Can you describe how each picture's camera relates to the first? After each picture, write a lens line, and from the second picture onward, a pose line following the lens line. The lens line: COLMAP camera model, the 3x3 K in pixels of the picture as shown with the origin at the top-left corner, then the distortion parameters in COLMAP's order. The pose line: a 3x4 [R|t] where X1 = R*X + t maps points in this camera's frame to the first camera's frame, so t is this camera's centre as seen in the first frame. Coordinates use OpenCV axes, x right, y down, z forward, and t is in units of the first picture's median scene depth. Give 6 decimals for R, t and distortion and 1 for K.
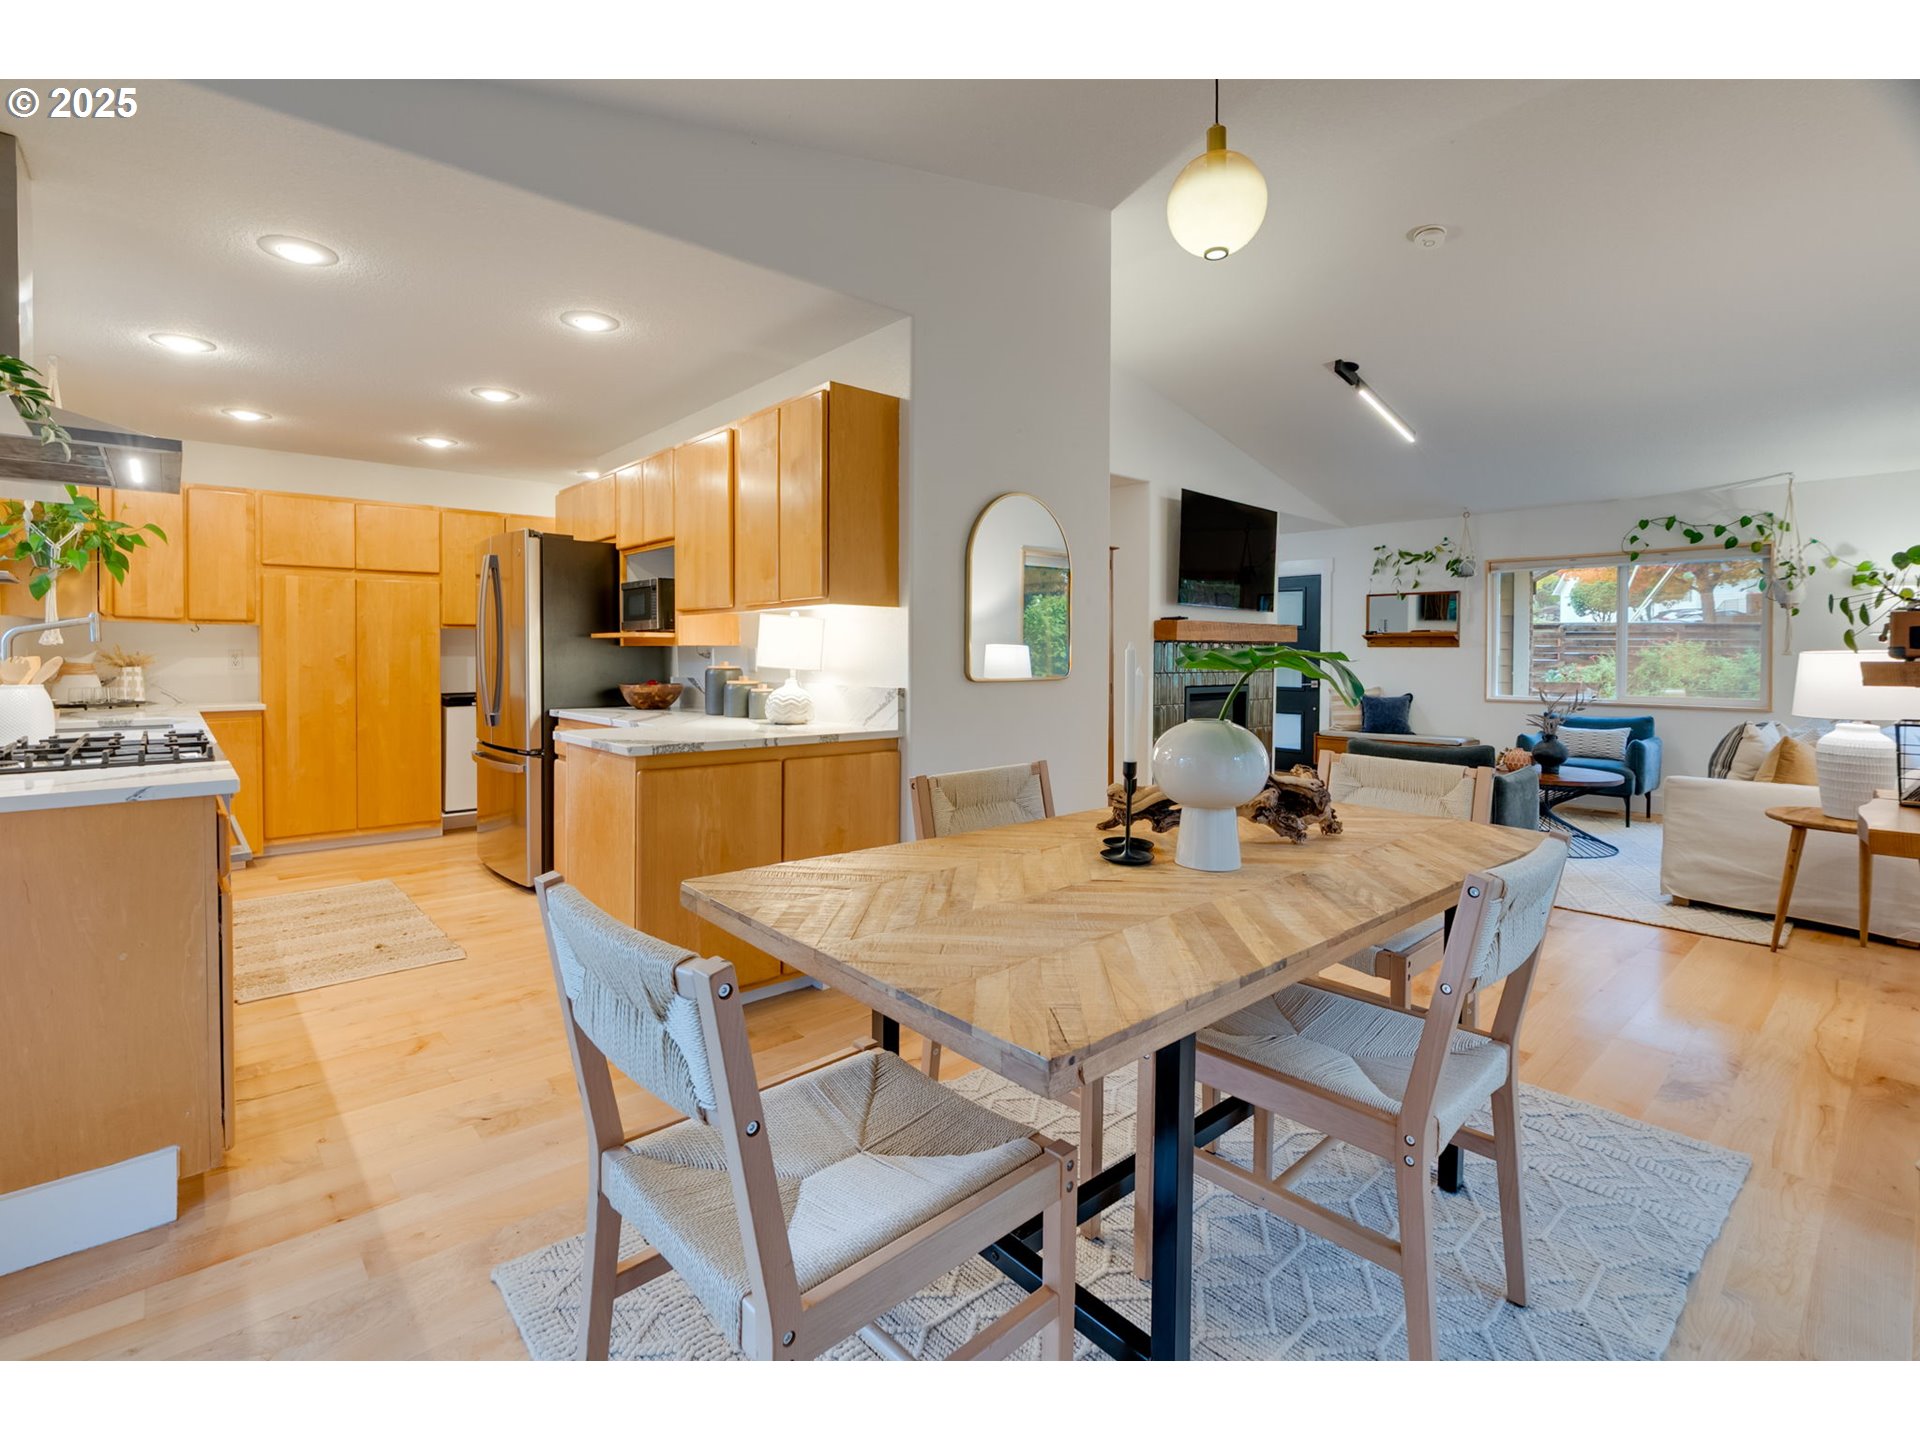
lens RADIAL K [[861.7, 0, 945.0], [0, 861.7, 665.2], [0, 0, 1]] dist [-0.009706, 0.004579]
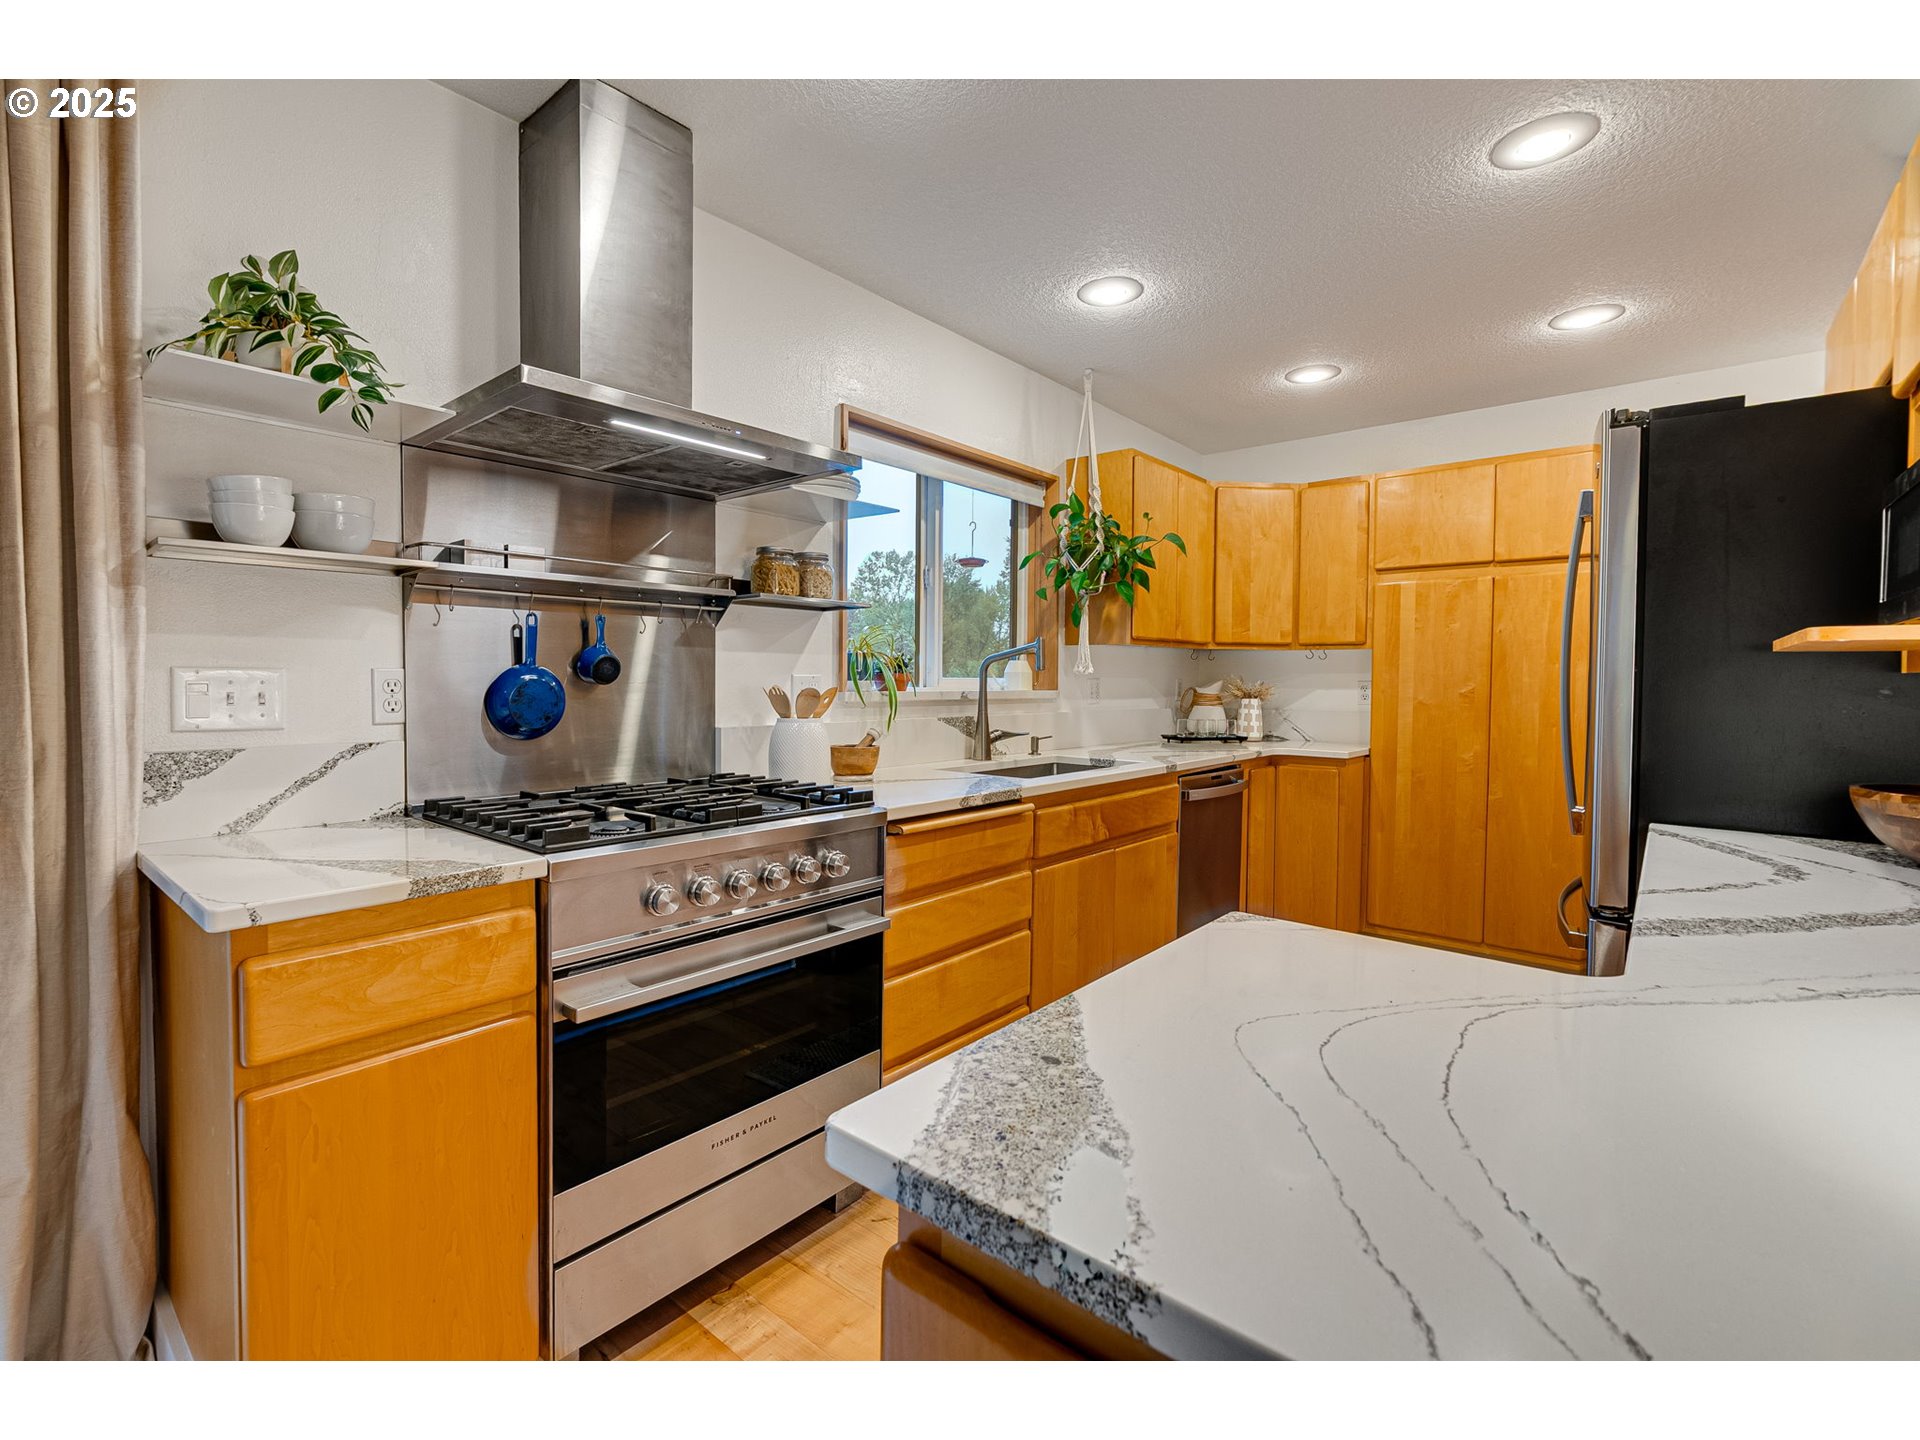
lens RADIAL K [[861.7, 0, 940.2], [0, 861.7, 703.9], [0, 0, 1]] dist [-0.009706, 0.004579]
pose [[0.143006, 0.029720, -0.989275, -0.089241], [-0.020499, 0.999424, 0.027061, -0.010786], [0.989509, 0.016410, 0.143533, 0.558385]]
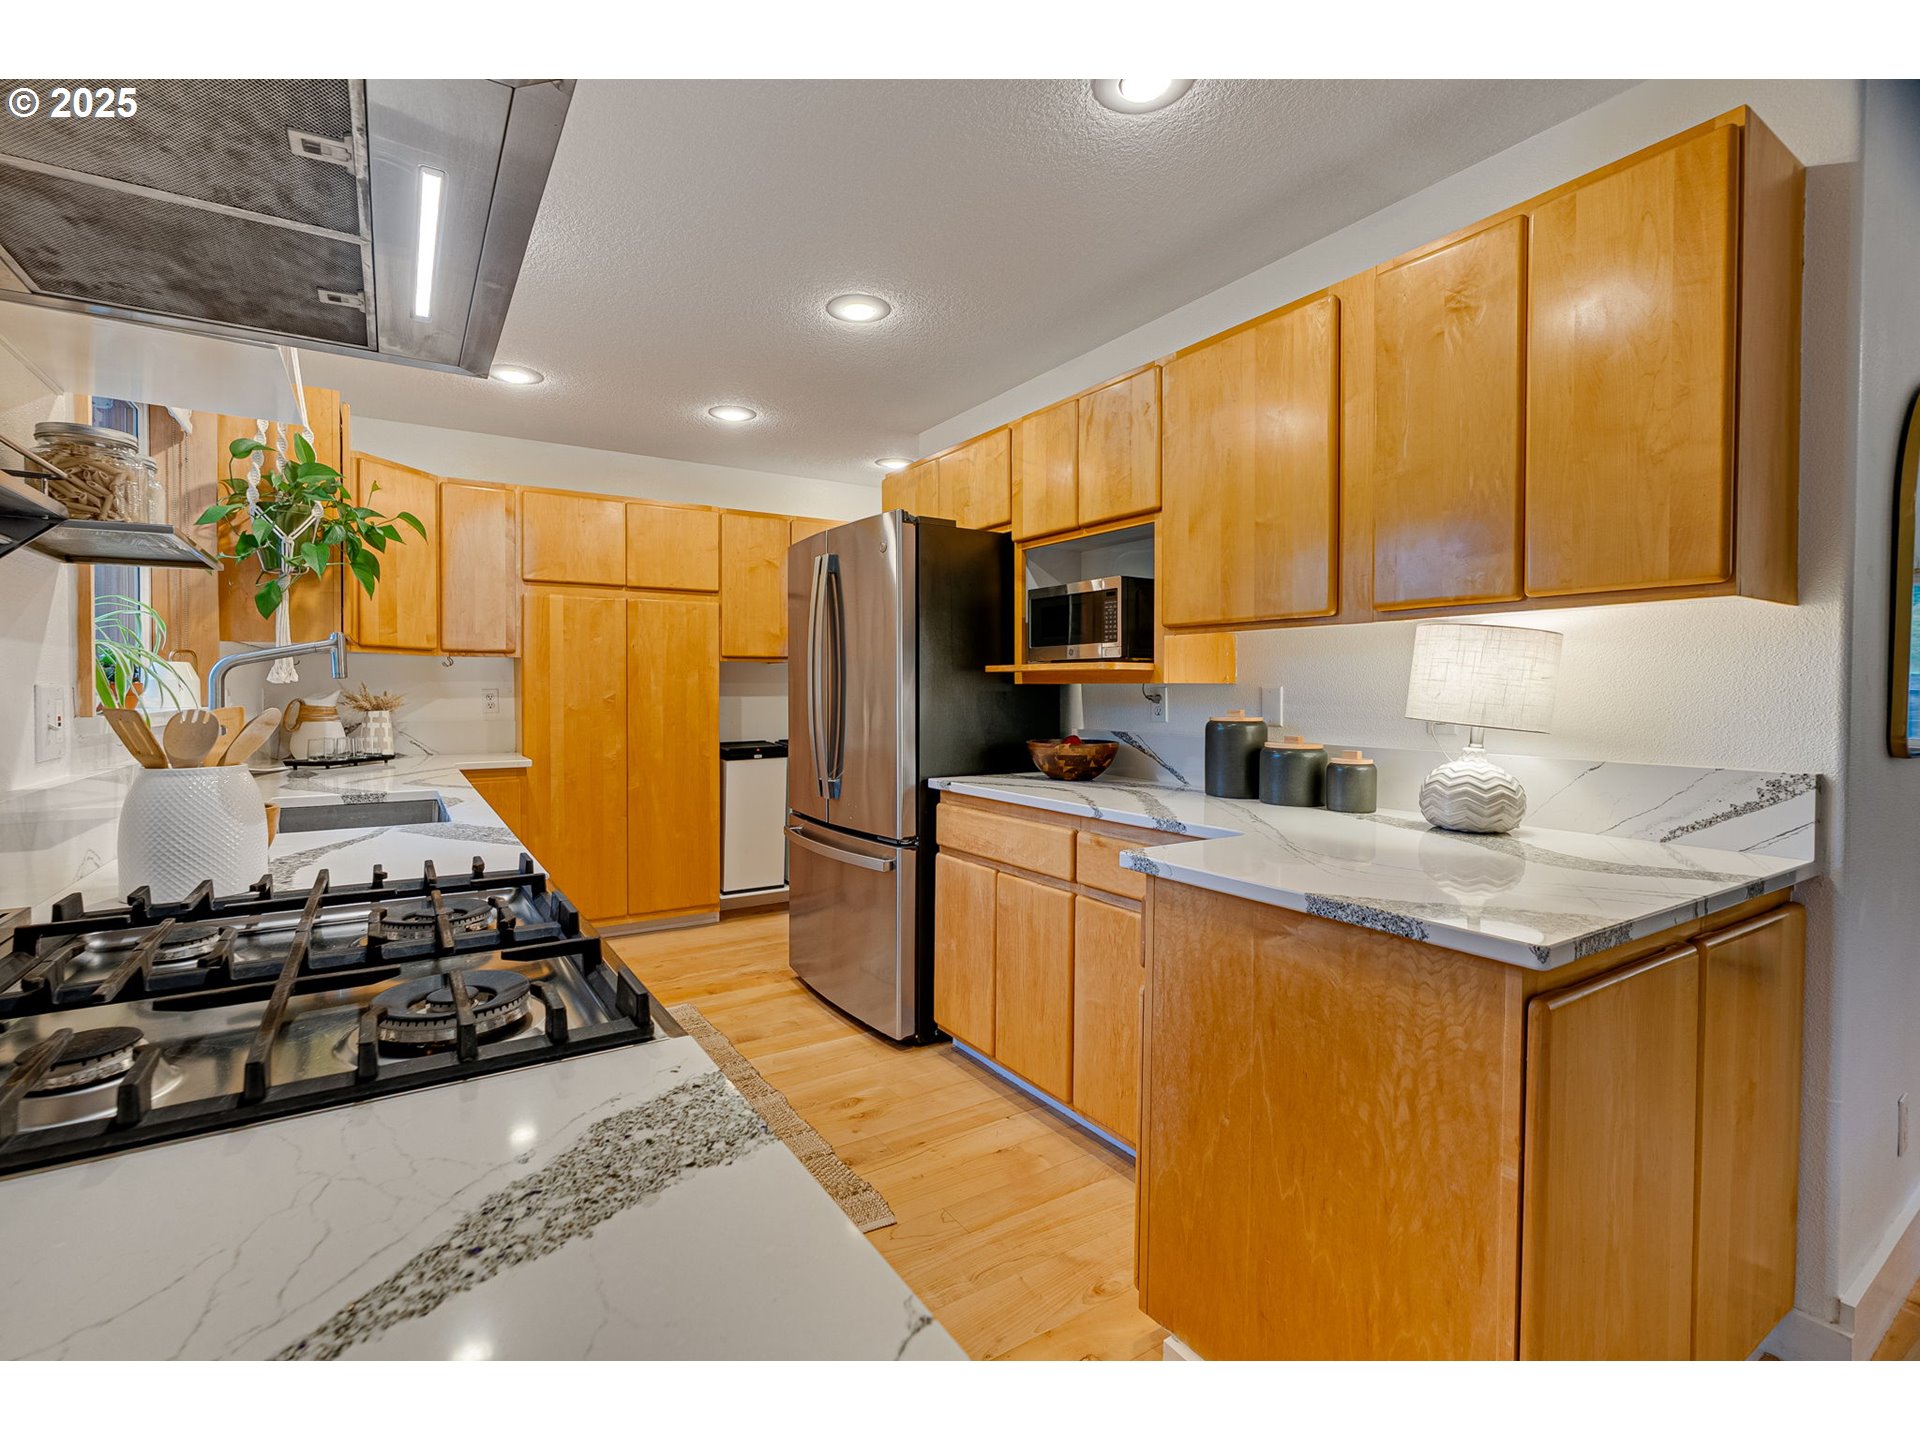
lens RADIAL K [[861.7, 0, 950.6], [0, 861.7, 707.3], [0, 0, 1]] dist [-0.009706, 0.004579]
pose [[0.986942, 0.003936, -0.161027, -0.314251], [-0.002809, 0.999970, 0.007224, -0.008520], [0.161050, -0.006677, 0.986924, 0.317253]]
